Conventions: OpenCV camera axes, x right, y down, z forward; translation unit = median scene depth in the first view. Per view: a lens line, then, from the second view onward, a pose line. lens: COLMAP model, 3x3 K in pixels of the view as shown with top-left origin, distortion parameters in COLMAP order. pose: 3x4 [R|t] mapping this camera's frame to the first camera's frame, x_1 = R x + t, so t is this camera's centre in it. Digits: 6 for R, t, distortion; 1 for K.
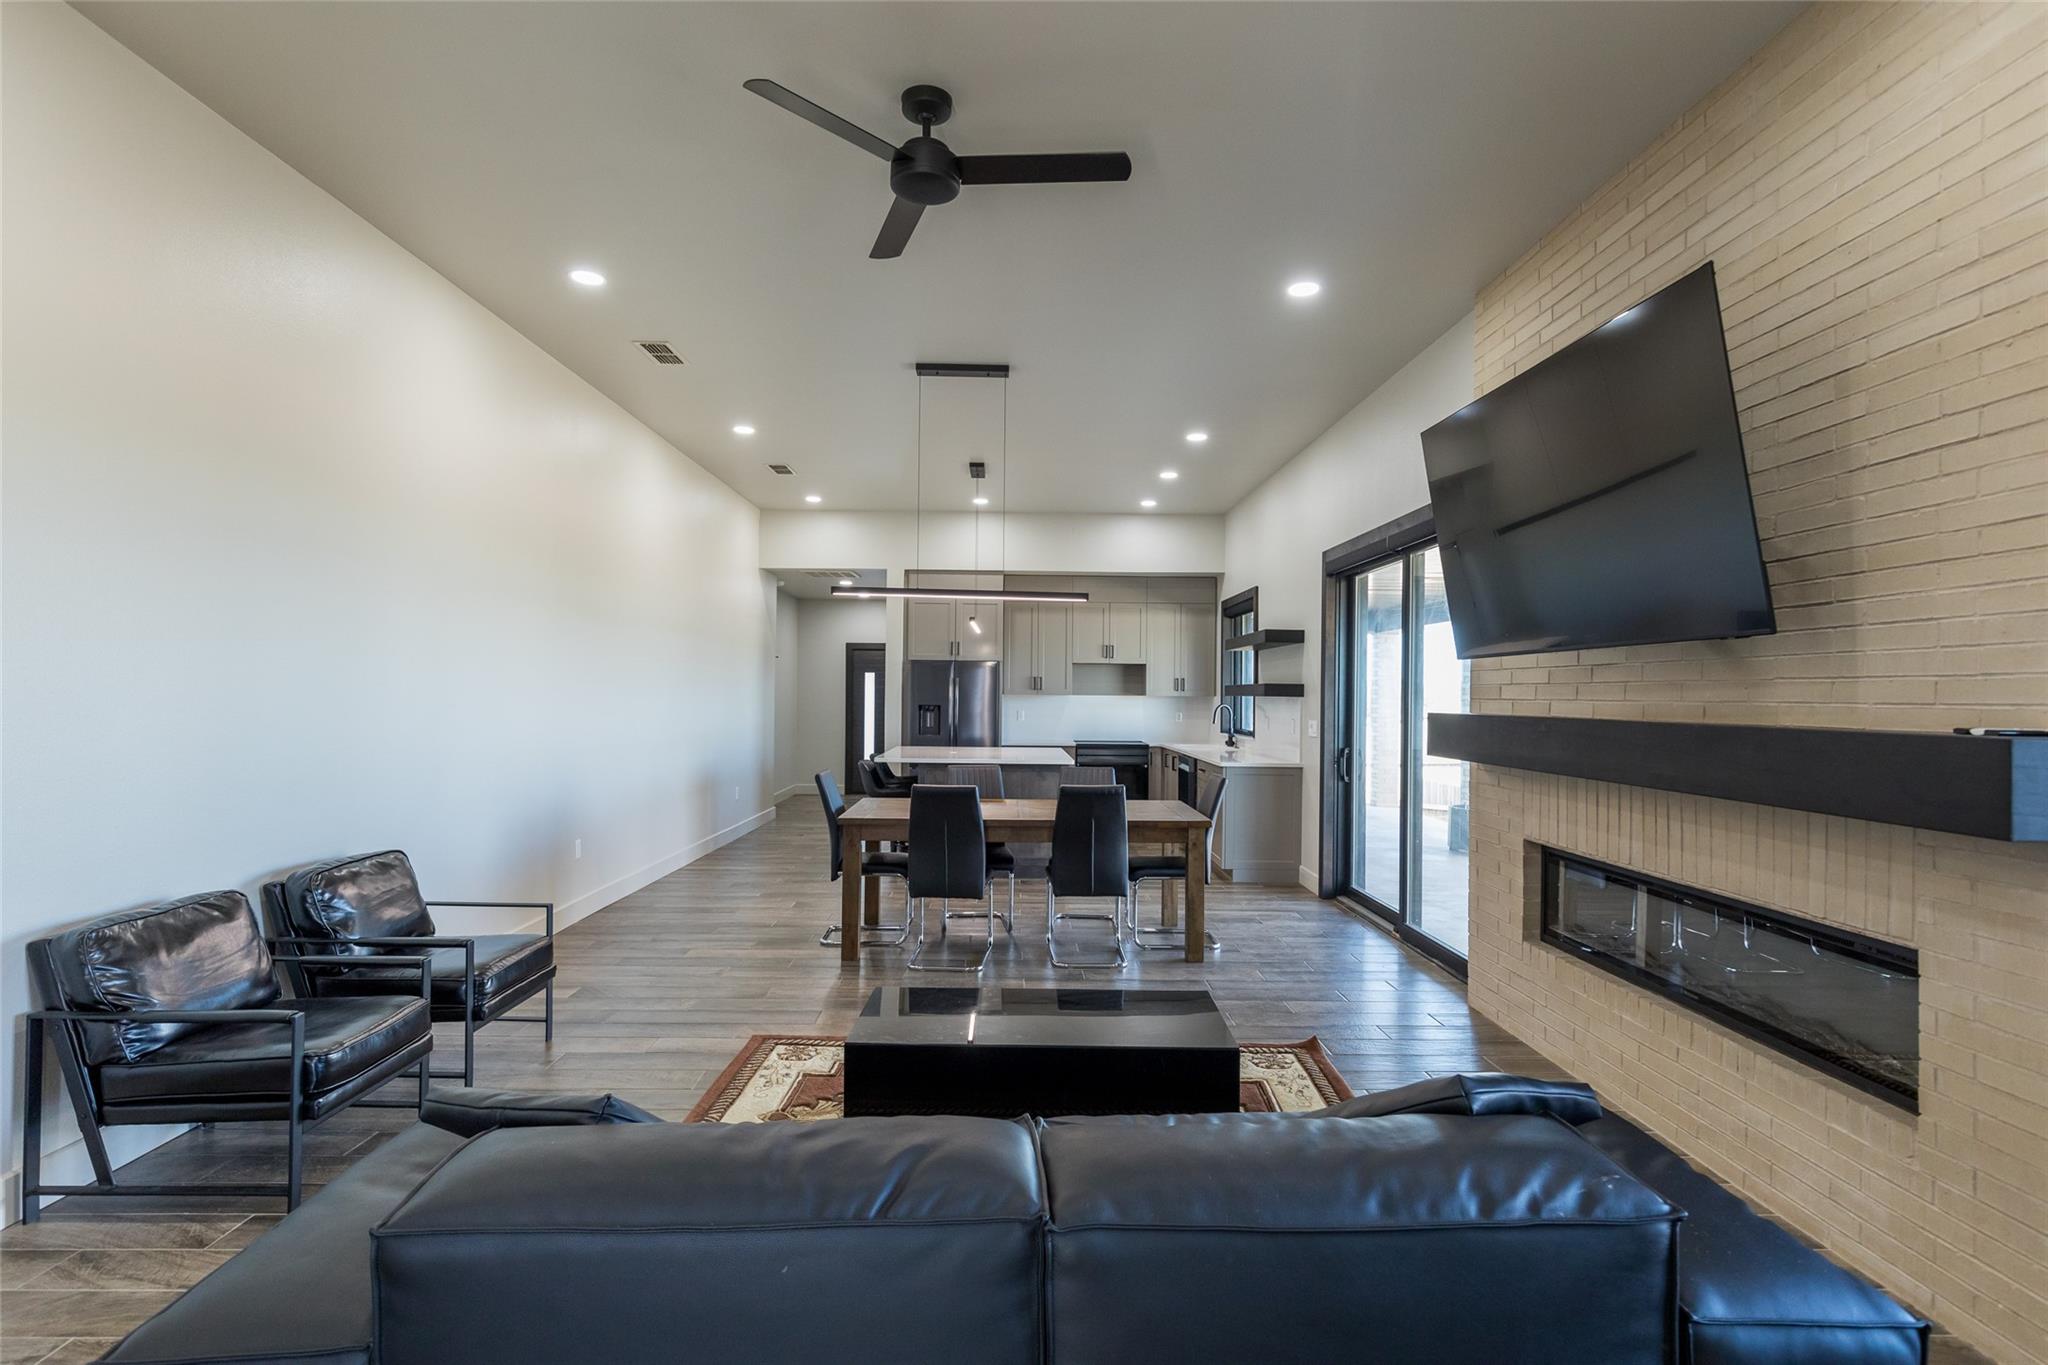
lens RADIAL K [[1032.8, 0, 1036.7], [0, 1032.8, 693.9], [0, 0, 1]] dist [-0.000161, -0.001380]
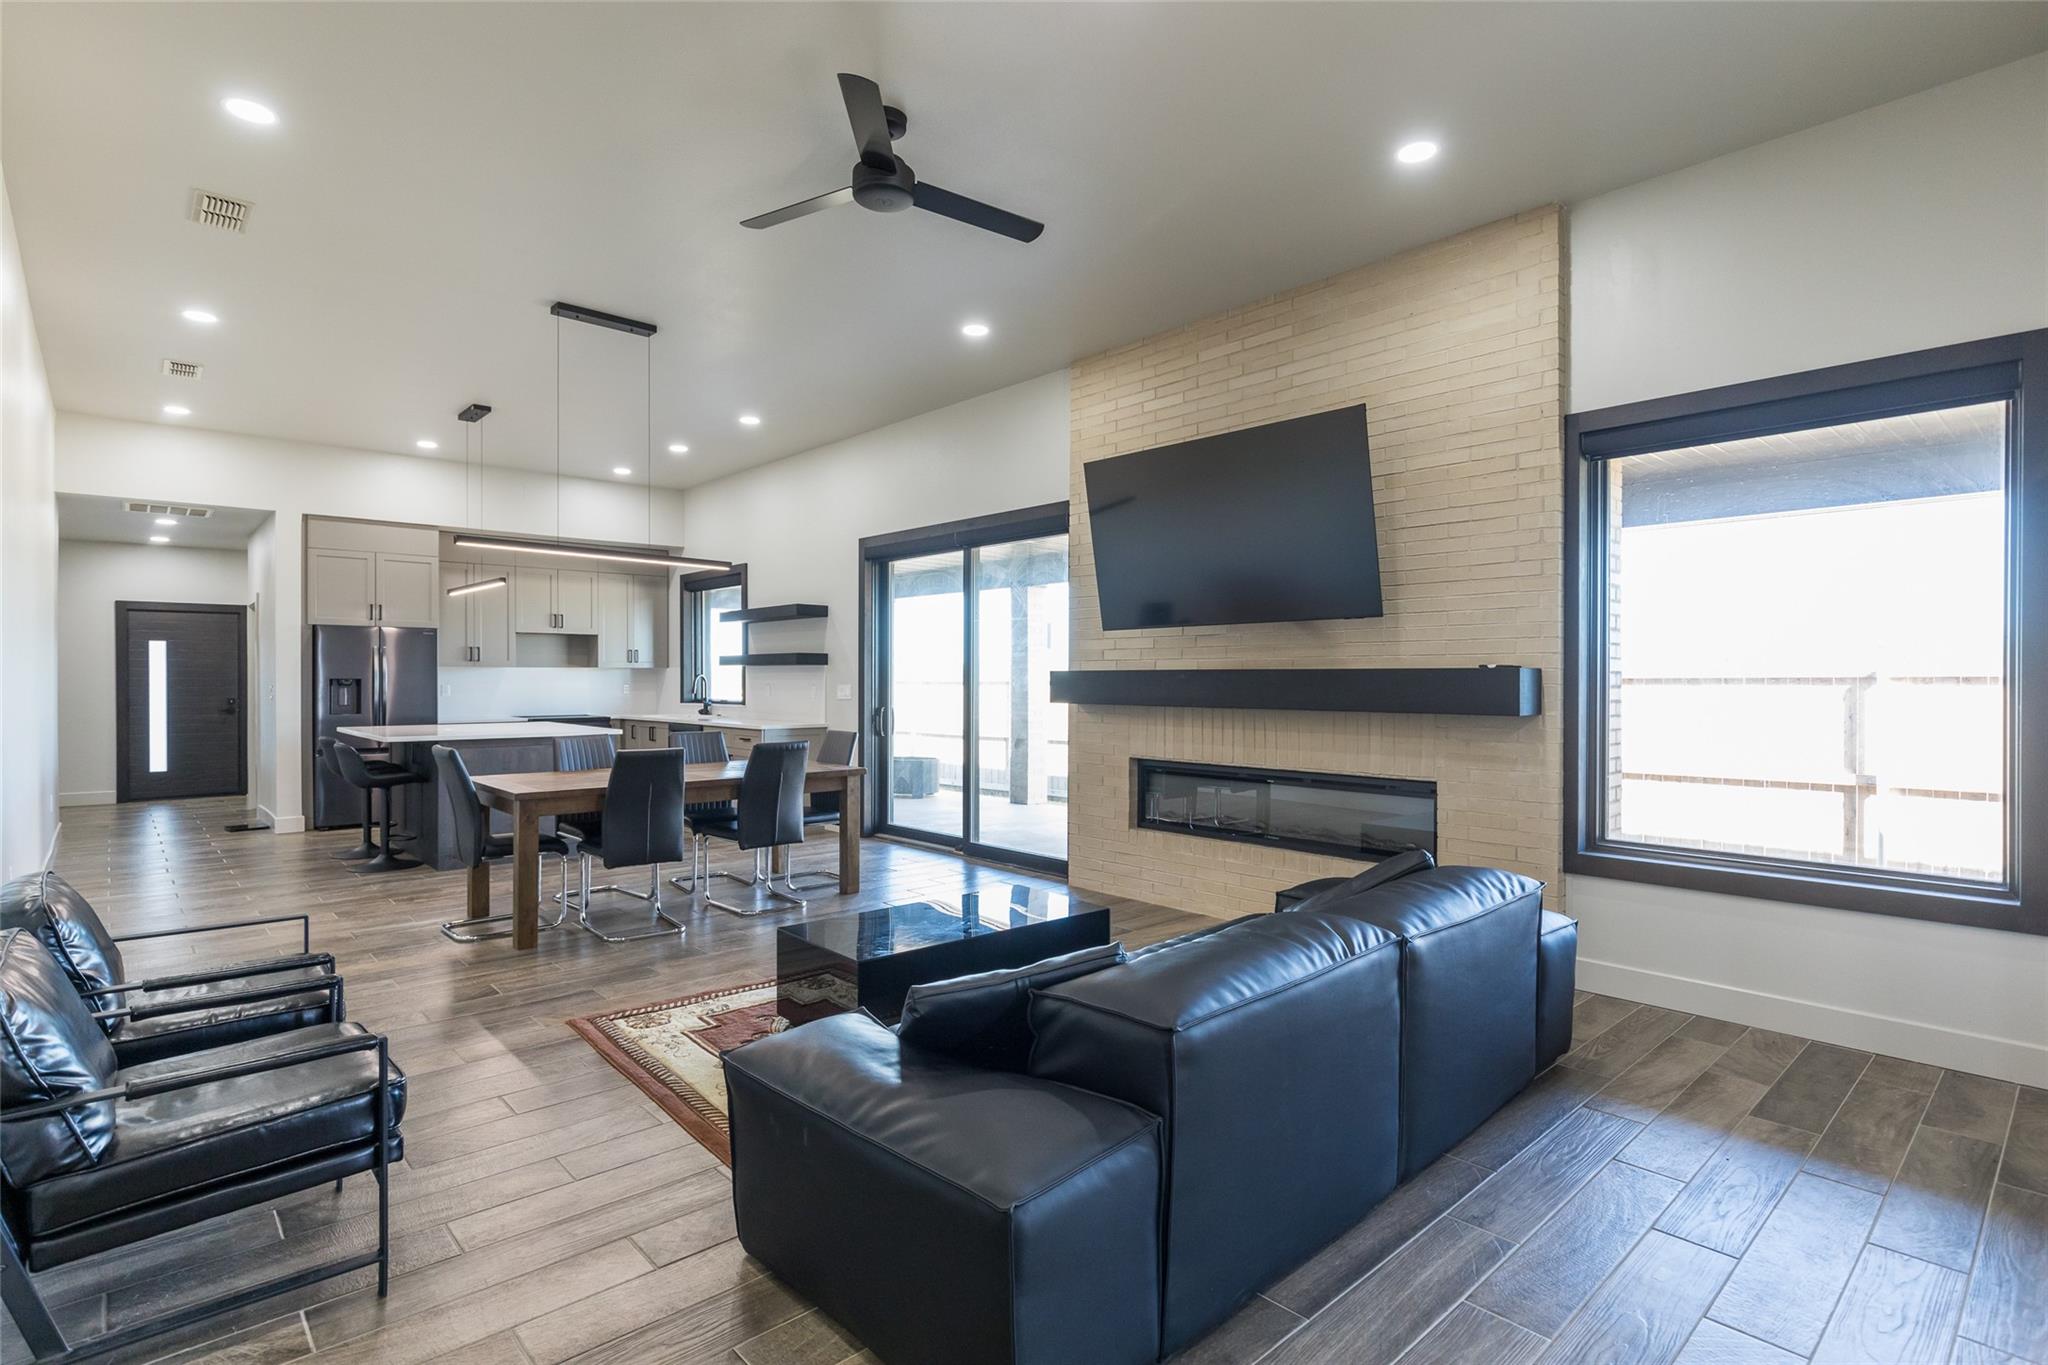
lens RADIAL K [[1000.2, 0, 1037.5], [0, 1000.2, 689.4], [0, 0, 1]] dist [-0.001592, -0.001370]
pose [[0.748884, -0.017677, 0.662465, -0.306335], [0.006774, 0.999796, 0.019020, 0.010909], [-0.662666, -0.009756, 0.748851, 0.029679]]
